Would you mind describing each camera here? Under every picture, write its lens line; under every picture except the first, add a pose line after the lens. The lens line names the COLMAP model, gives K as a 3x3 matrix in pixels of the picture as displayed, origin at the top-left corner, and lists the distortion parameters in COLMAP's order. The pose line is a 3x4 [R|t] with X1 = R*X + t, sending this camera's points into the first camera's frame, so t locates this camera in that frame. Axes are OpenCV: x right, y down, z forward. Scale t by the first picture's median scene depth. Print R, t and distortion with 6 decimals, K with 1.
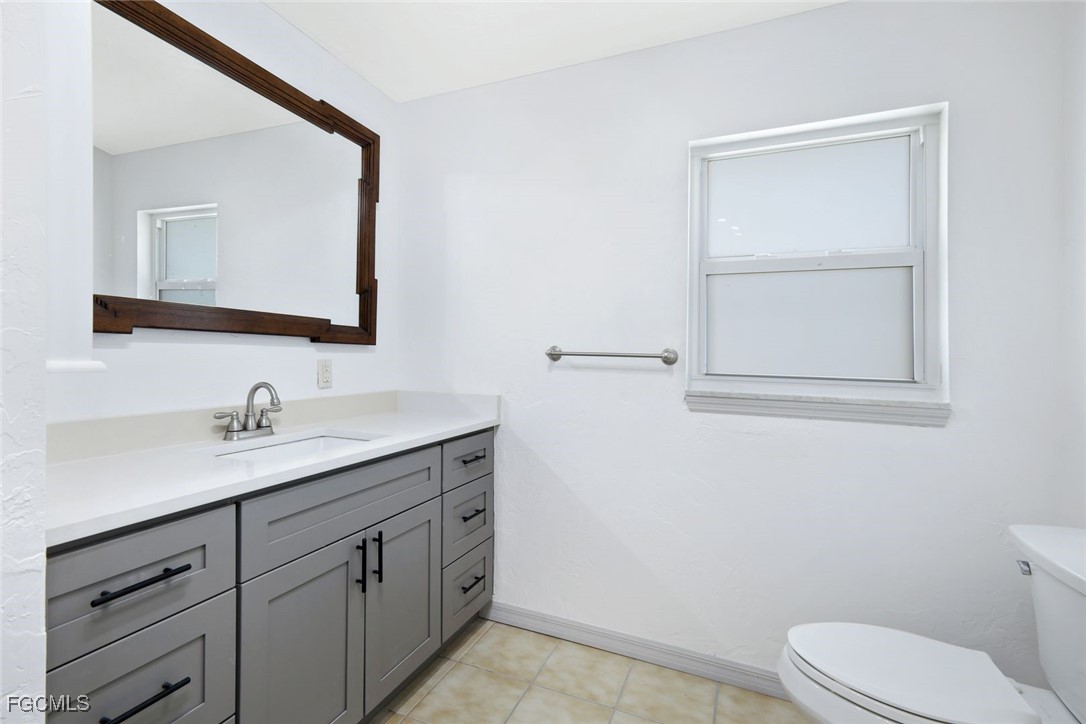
lens RADIAL K [[480.2, 0, 544.0], [0, 480.2, 347.2], [0, 0, 1]] dist [0.002314, 0.000344]
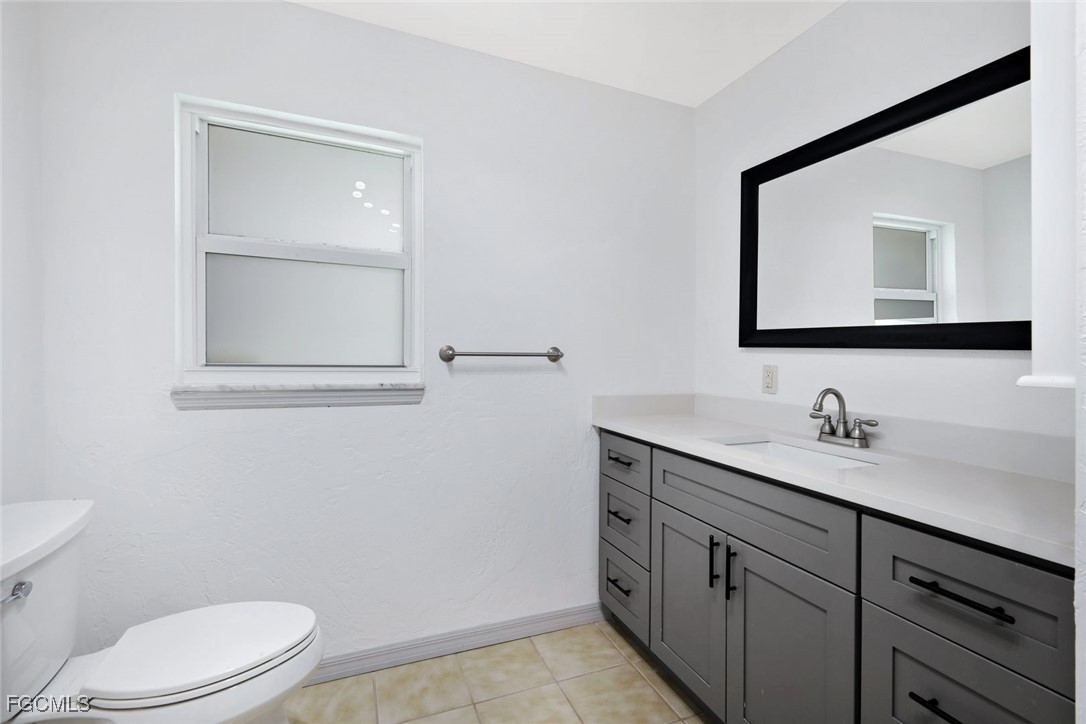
lens RADIAL K [[480.2, 0, 536.8], [0, 480.2, 361.0], [0, 0, 1]] dist [0.002314, 0.000344]
pose [[-0.717858, -0.007840, -0.696146, 0.479721], [-0.008212, 0.999962, -0.002793, 0.020662], [0.696141, 0.003711, -0.717895, 1.136206]]
